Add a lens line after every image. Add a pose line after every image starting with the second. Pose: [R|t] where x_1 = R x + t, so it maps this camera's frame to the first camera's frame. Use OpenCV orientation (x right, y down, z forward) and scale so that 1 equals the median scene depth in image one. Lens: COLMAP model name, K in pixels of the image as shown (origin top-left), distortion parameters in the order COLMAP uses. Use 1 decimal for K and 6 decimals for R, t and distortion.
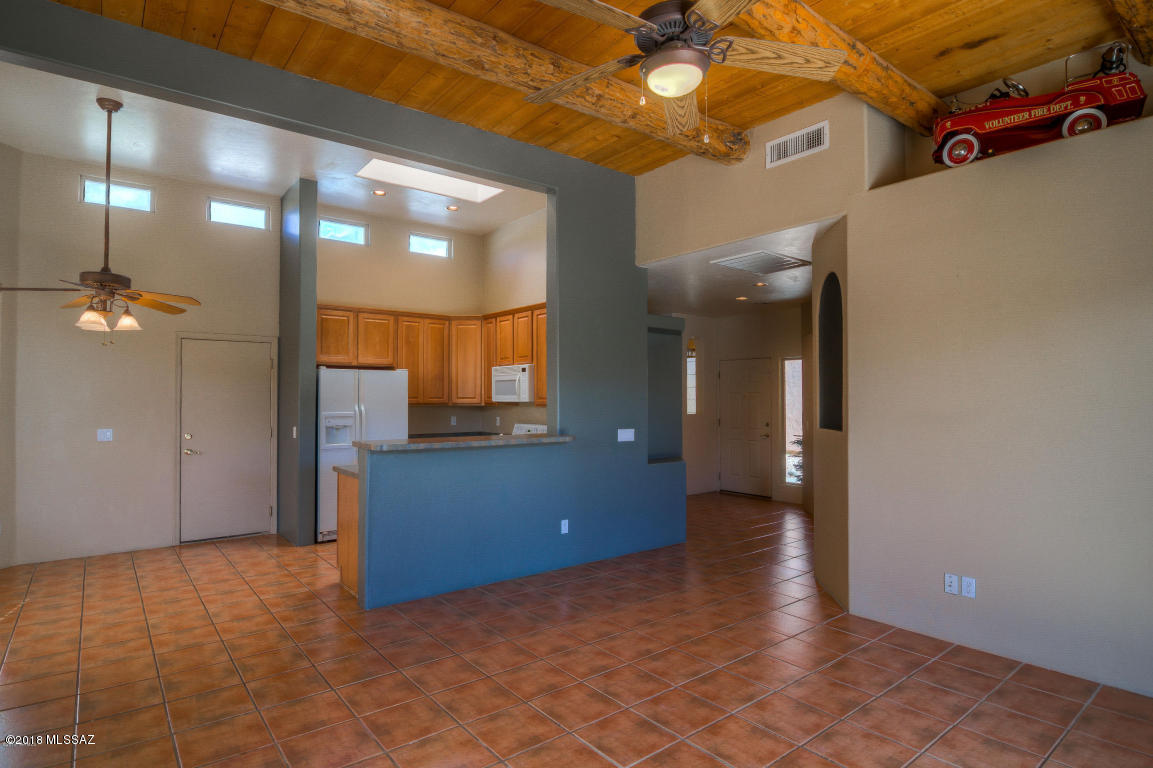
lens RADIAL K [[613.2, 0, 576.5], [0, 613.2, 384.0], [0, 0, 1]] dist [-0.011414, -0.001753]
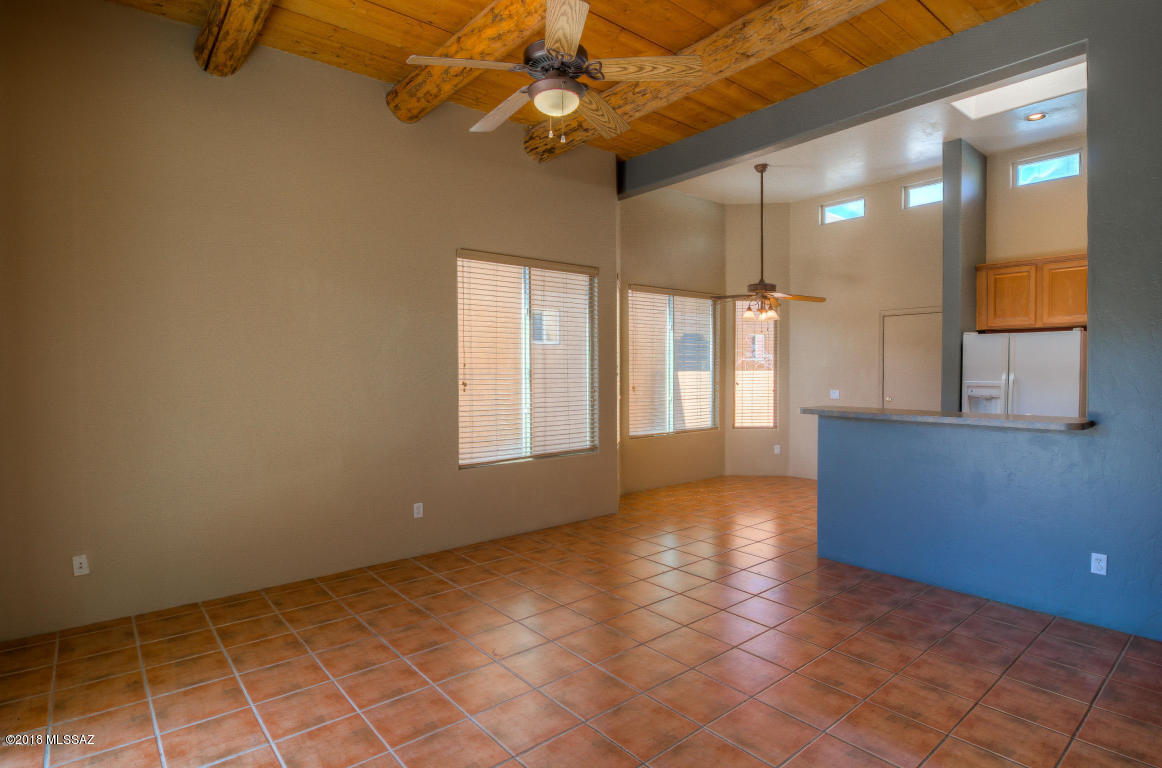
lens RADIAL K [[601.8, 0, 581.0], [0, 601.8, 384.0], [0, 0, 1]] dist [0.001723, -0.016599]
pose [[0.024810, 0.026753, -0.999334, 0.530306], [0.028705, 0.999211, 0.027462, 0.008230], [0.999280, -0.029367, 0.024022, 0.394269]]
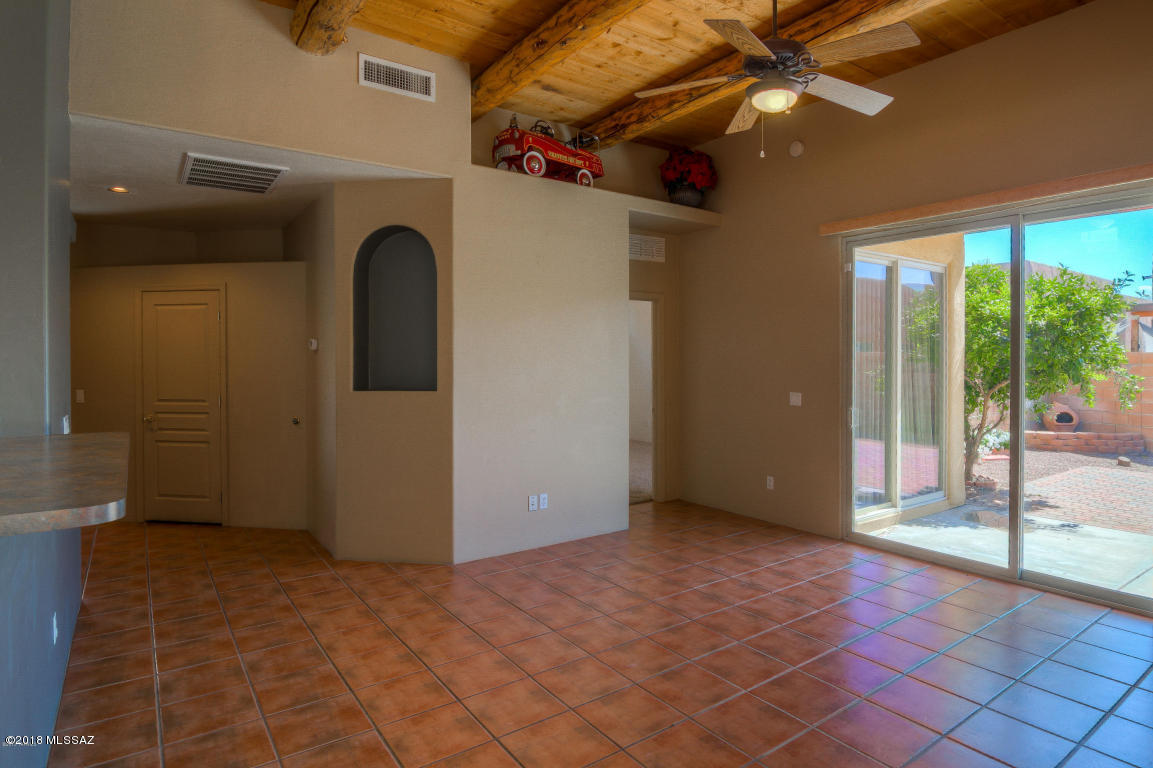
lens RADIAL K [[635.0, 0, 611.3], [0, 635.0, 361.9], [0, 0, 1]] dist [-0.001946, -0.011363]
pose [[0.027761, -0.007627, 0.999585, -0.441148], [-0.023815, 0.999682, 0.008289, 0.010496], [-0.999331, -0.024035, 0.027570, 0.500164]]
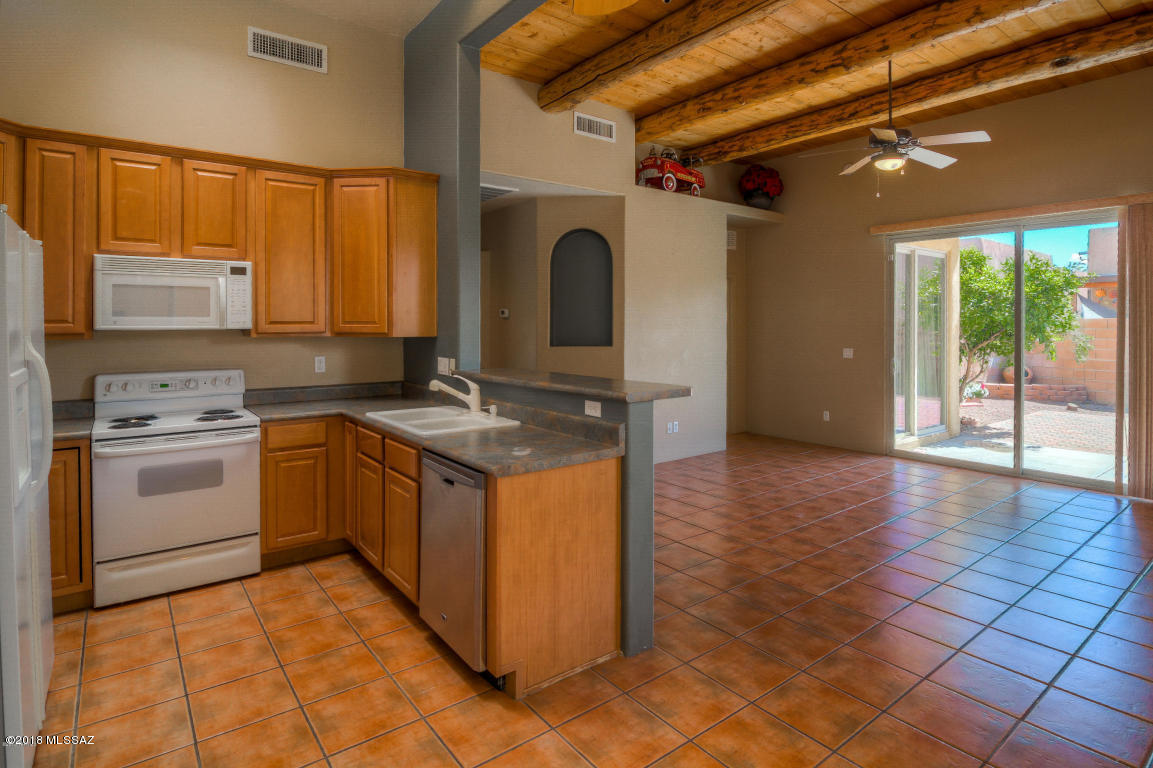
lens RADIAL K [[605.3, 0, 582.1], [0, 605.3, 325.6], [0, 0, 1]] dist [-0.019155, 0.000187]
pose [[0.011065, -0.003683, 0.999932, -0.709528], [-0.023751, 0.999710, 0.003945, 0.018961], [-0.999657, -0.023793, 0.010975, 0.772564]]
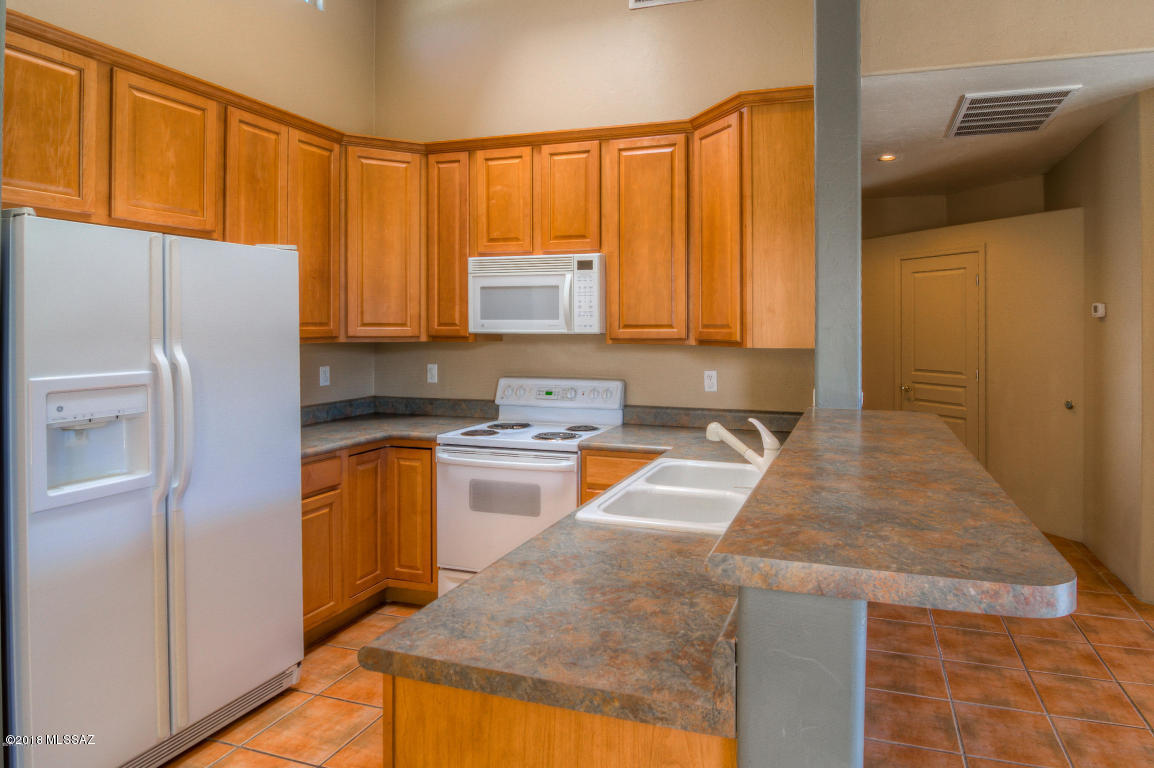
lens RADIAL K [[656.2, 0, 669.4], [0, 656.2, 325.8], [0, 0, 1]] dist [0.000137, -0.018772]
pose [[0.816984, 0.001252, 0.576659, -0.362643], [-0.016378, 0.999645, 0.021033, 0.013278], [-0.576428, -0.026628, 0.816714, 0.624816]]
